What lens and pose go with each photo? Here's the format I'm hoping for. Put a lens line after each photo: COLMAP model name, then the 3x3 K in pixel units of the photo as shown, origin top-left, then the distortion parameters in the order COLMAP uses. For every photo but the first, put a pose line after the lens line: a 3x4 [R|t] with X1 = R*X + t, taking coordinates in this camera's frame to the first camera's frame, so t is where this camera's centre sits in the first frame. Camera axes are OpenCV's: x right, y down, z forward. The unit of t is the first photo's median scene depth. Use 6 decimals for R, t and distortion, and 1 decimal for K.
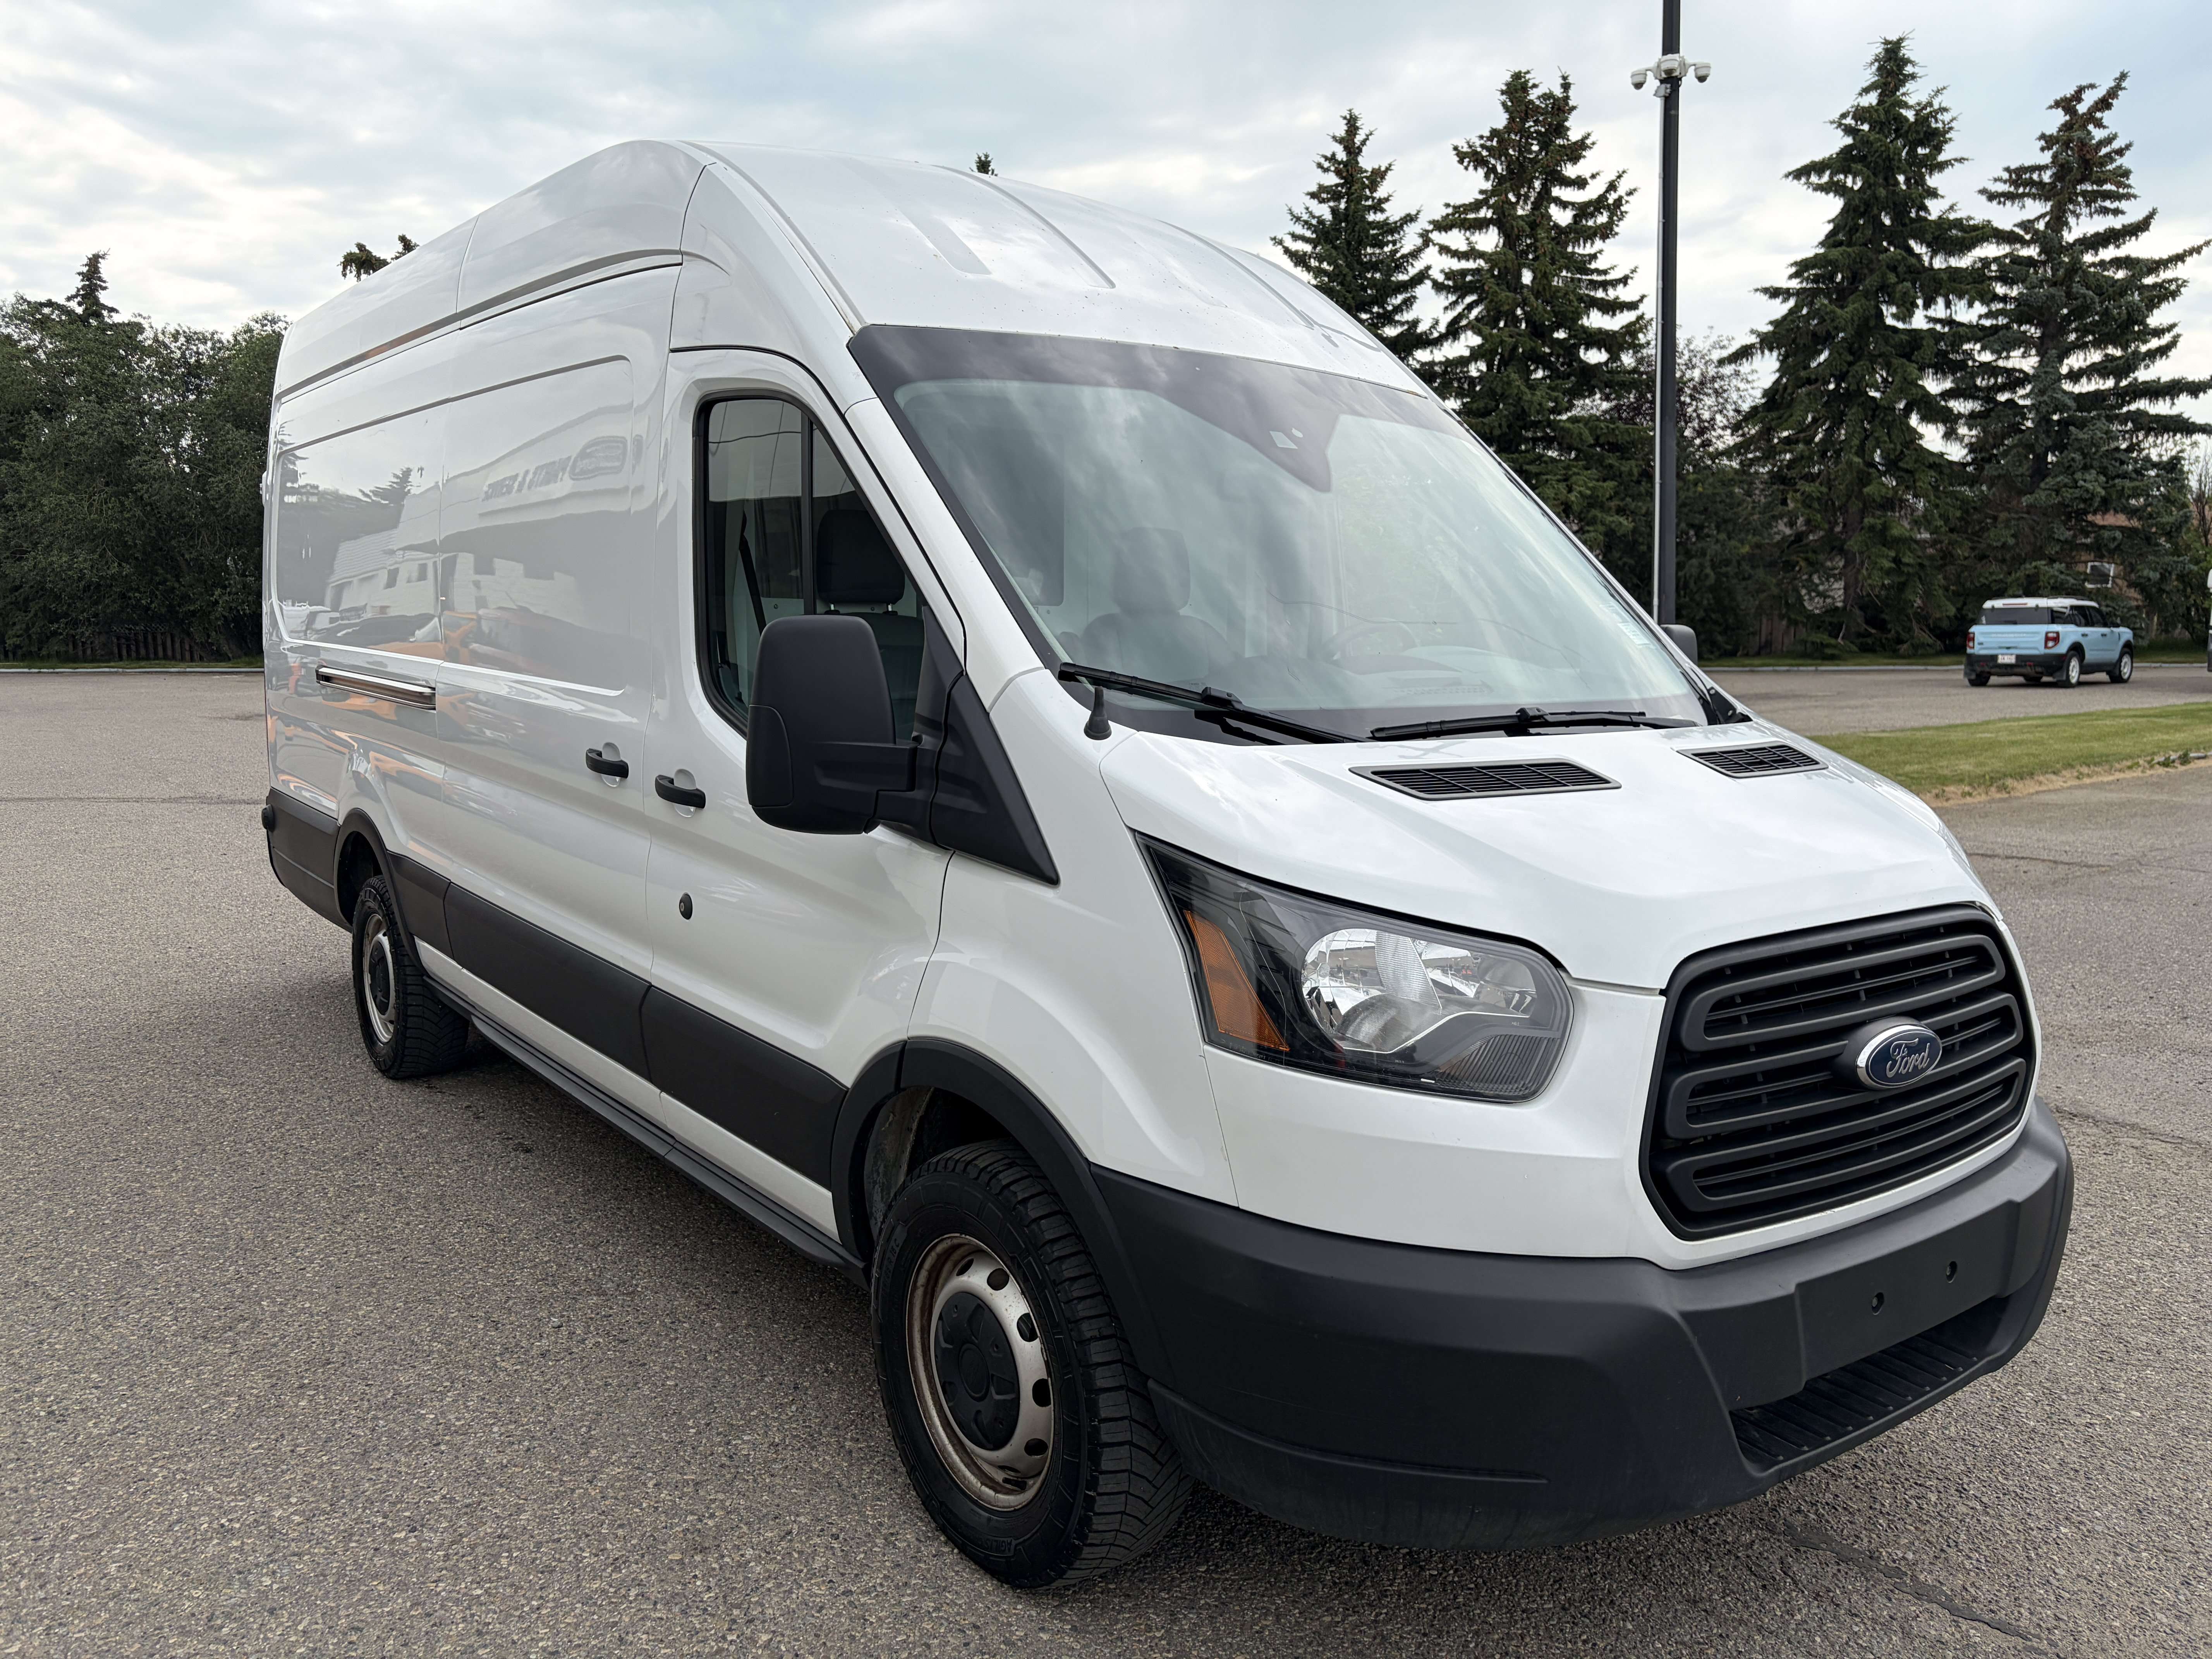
lens RADIAL K [[1671.2, 0, 1101.6], [0, 1671.2, 794.8], [0, 0, 1]] dist [0.029063, -0.012547]
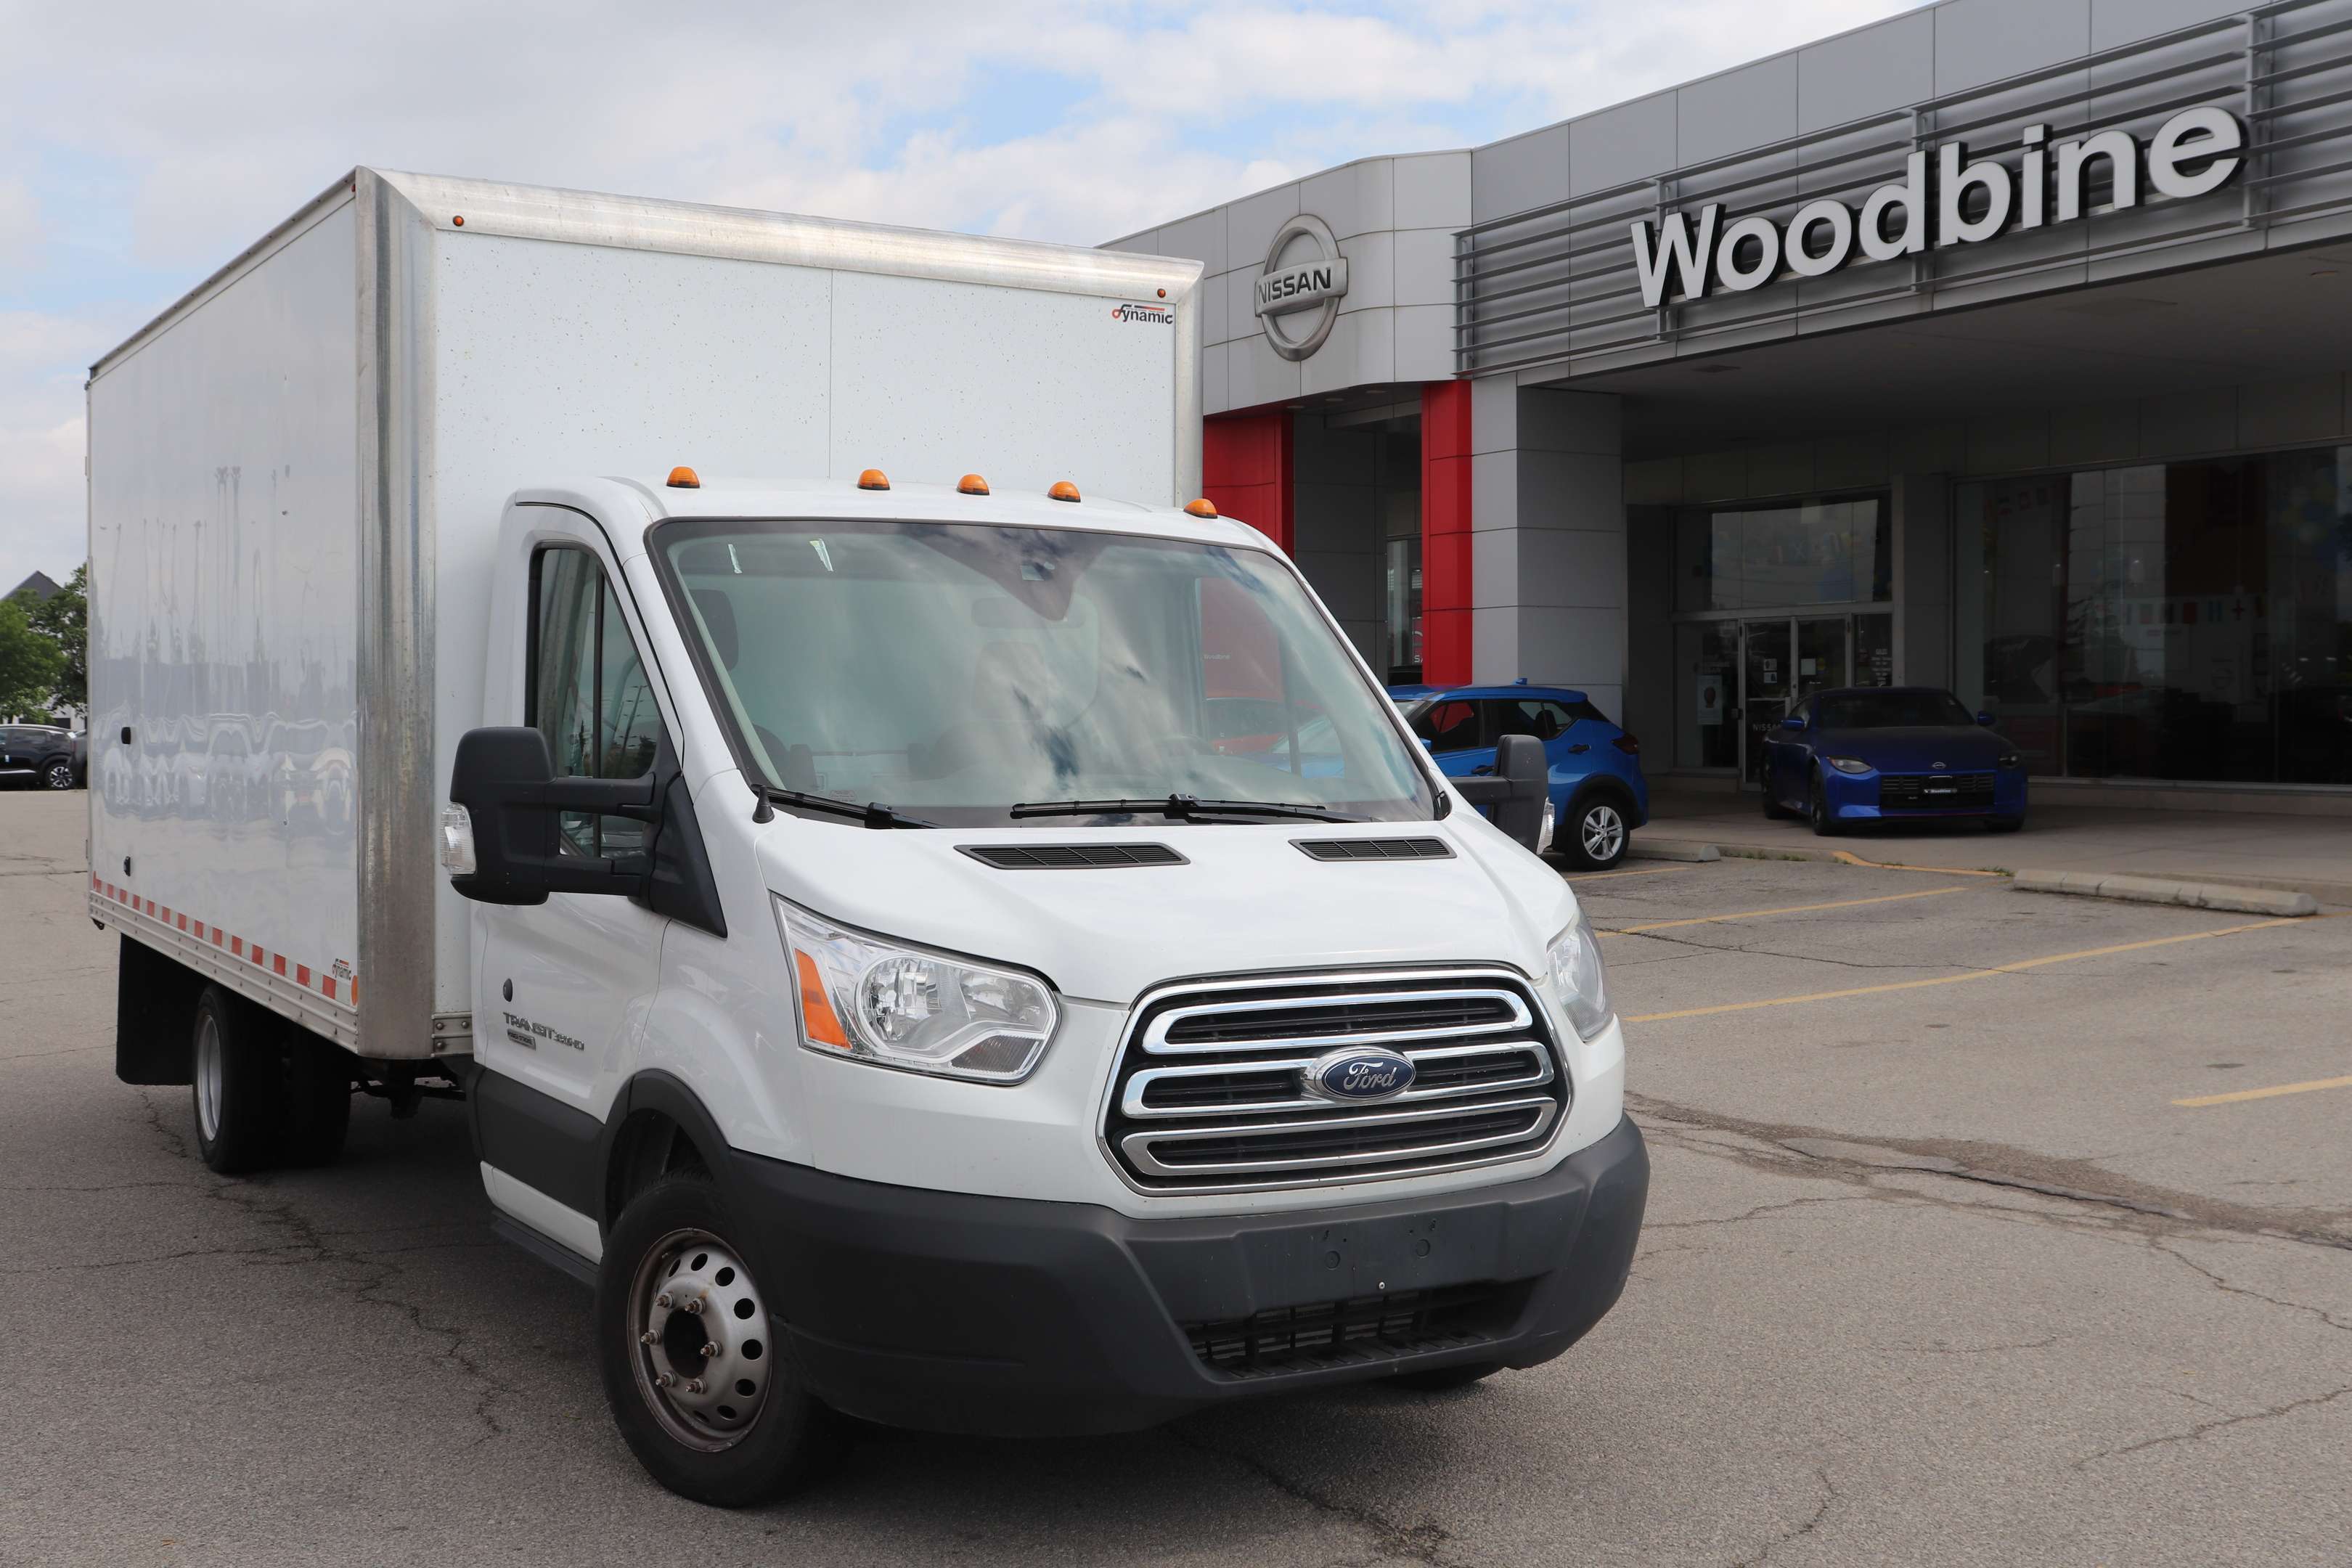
lens RADIAL K [[2480.6, 0, 1216.0], [0, 2480.6, 824.3], [0, 0, 1]] dist [0.001578, -0.262395]
pose [[0.995165, -0.000315, -0.098219, 0.517900], [-0.007734, 0.996639, -0.081555, 0.116557], [0.097914, 0.081920, 0.991817, -0.819382]]
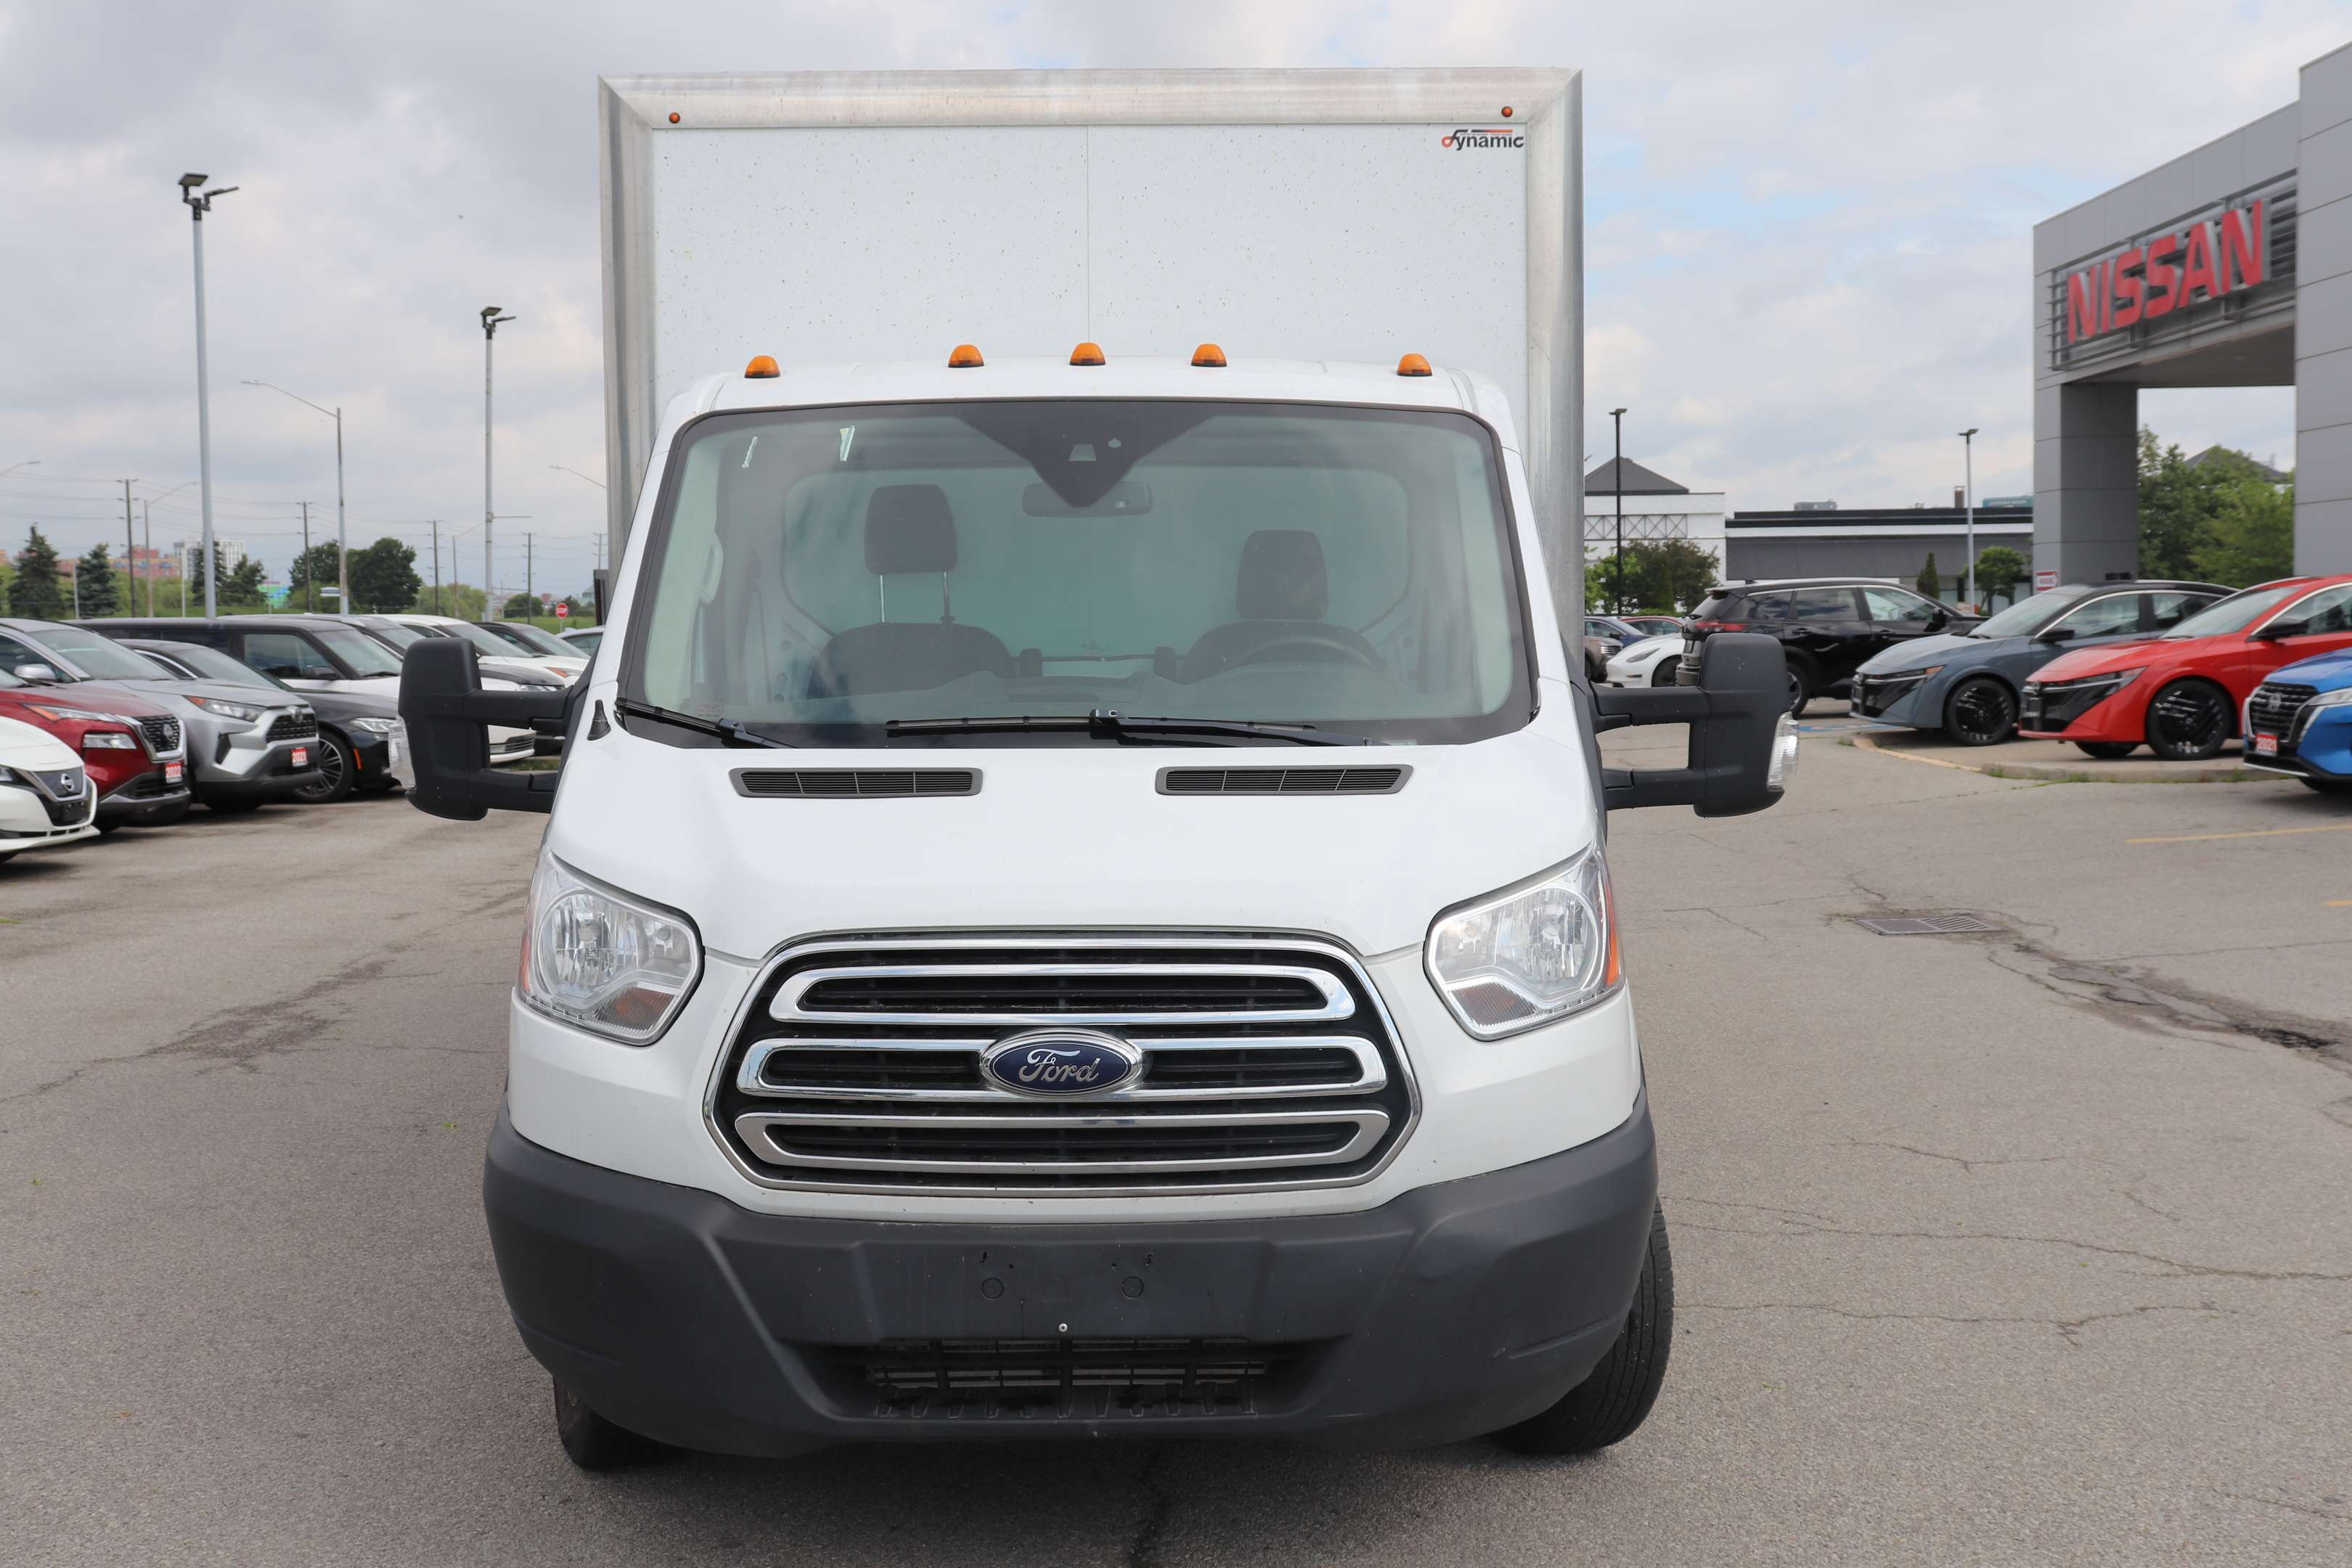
lens RADIAL K [[2480.6, 0, 1216.0], [0, 2480.6, 824.3], [0, 0, 1]] dist [0.001578, -0.262395]
pose [[0.808064, 0.032830, -0.588179, 1.350351], [-0.057750, 0.998051, -0.023632, 0.040953], [0.586257, 0.053063, 0.808386, -0.141646]]
